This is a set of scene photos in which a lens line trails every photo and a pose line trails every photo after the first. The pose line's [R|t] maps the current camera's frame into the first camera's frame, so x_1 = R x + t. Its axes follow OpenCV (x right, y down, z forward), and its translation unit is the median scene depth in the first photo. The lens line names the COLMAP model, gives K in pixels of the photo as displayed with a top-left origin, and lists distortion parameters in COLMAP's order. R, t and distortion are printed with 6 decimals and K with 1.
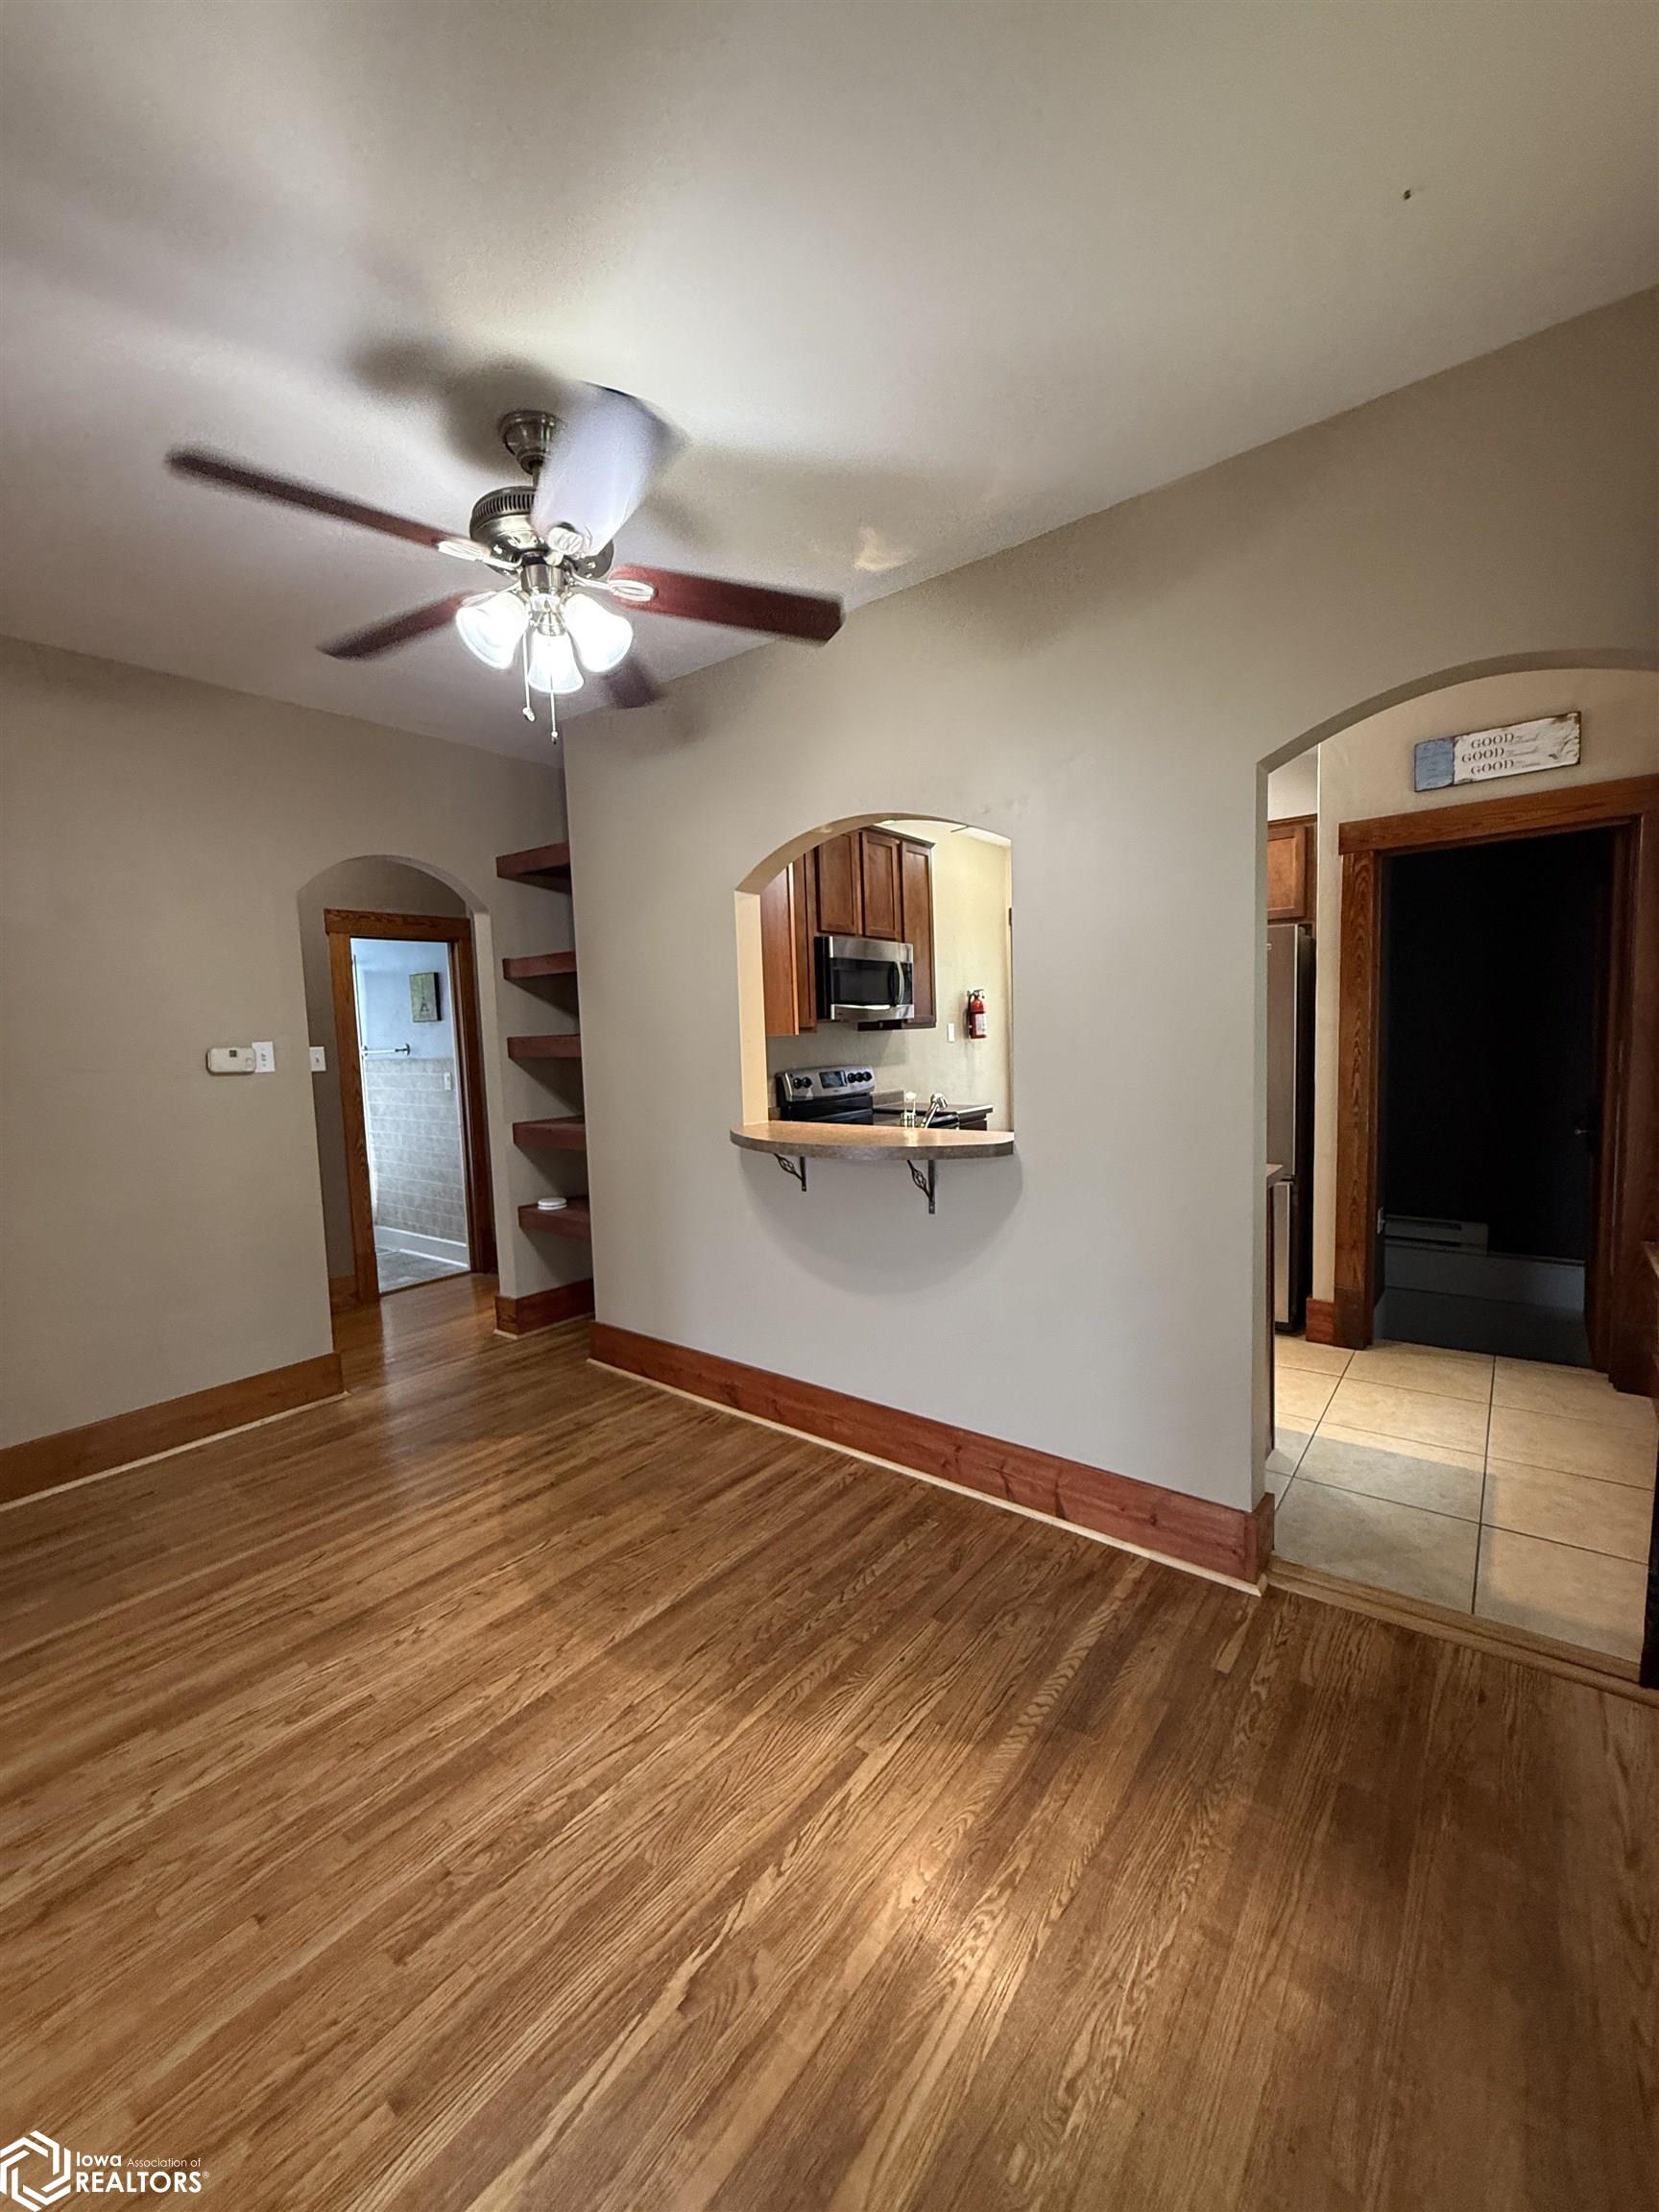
lens RADIAL K [[878.7, 0, 829.2], [0, 878.7, 1107.7], [0, 0, 1]] dist [-0.002743, 0.000464]
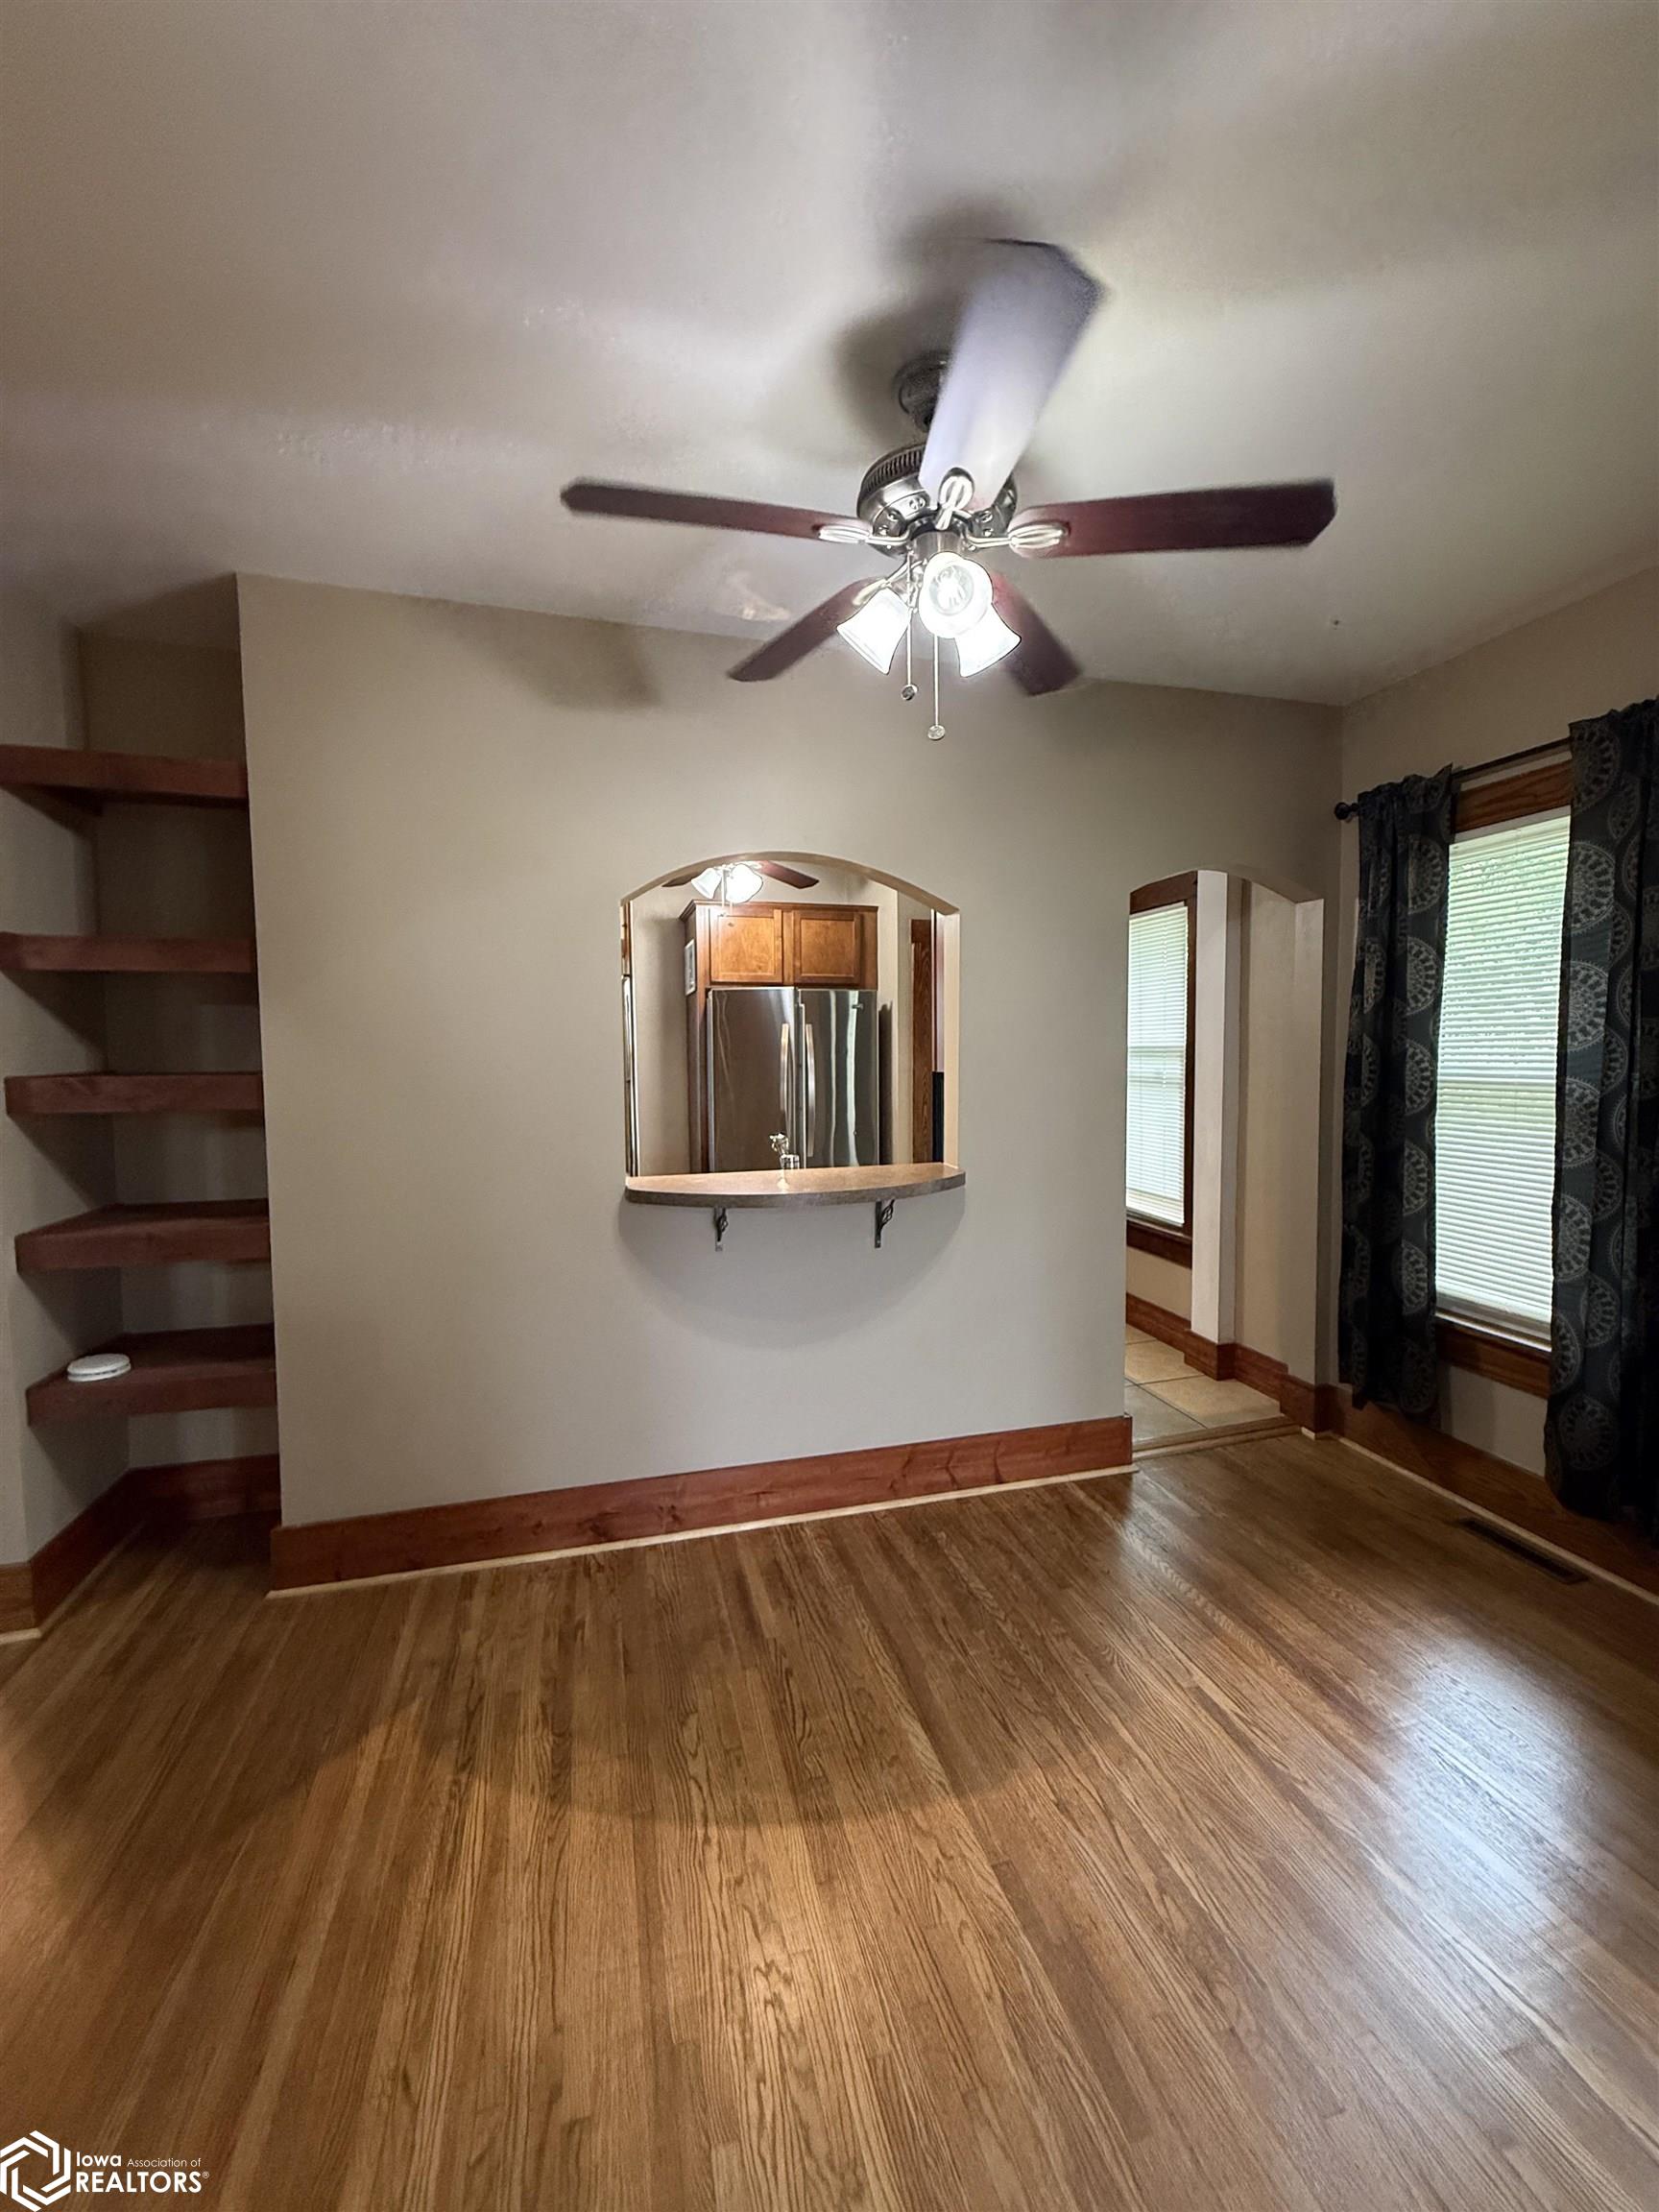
lens RADIAL K [[878.7, 0, 825.8], [0, 878.7, 1102.4], [0, 0, 1]] dist [-0.002743, 0.000464]
pose [[0.595095, -0.020728, 0.803388, -0.947296], [0.061960, 0.997875, -0.020150, -0.044337], [-0.801263, 0.061769, 0.595115, 0.518033]]
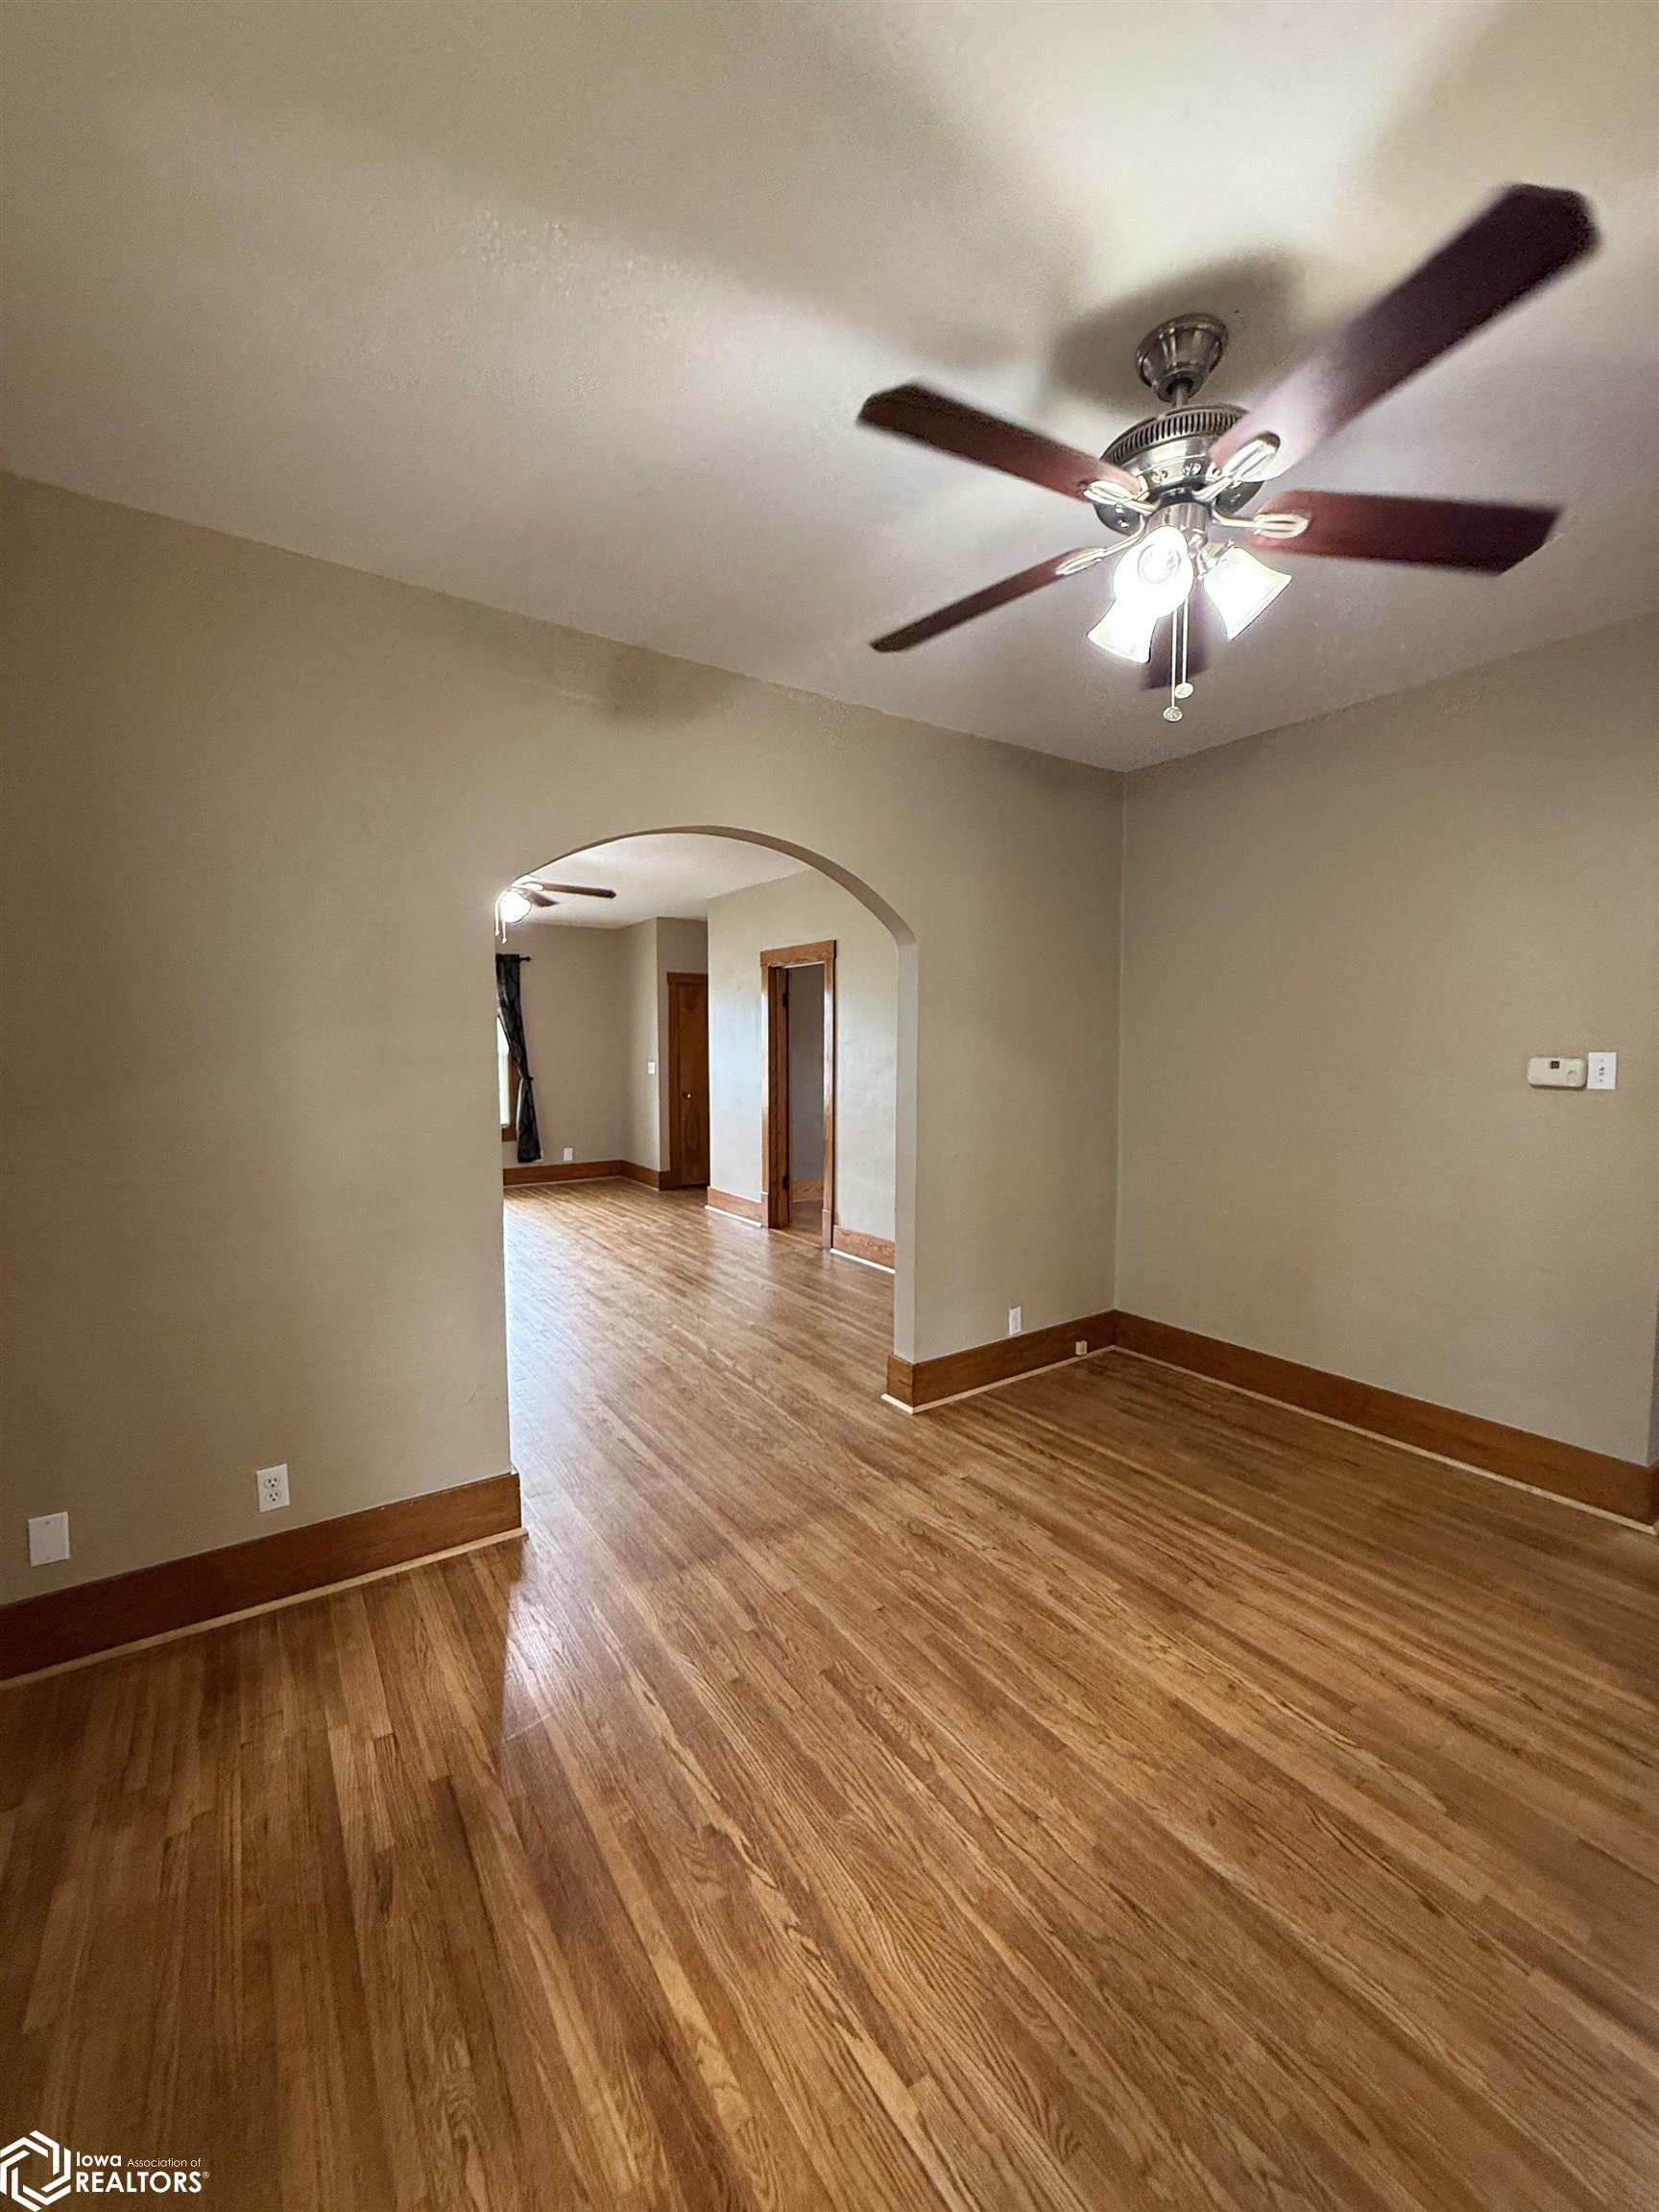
lens RADIAL K [[878.7, 0, 827.3], [0, 878.7, 1092.9], [0, 0, 1]] dist [-0.002743, 0.000464]
pose [[-0.303043, 0.089231, -0.948790, 0.538549], [-0.072938, 0.990515, 0.116452, -0.122236], [0.950182, 0.104493, -0.293660, 0.847800]]
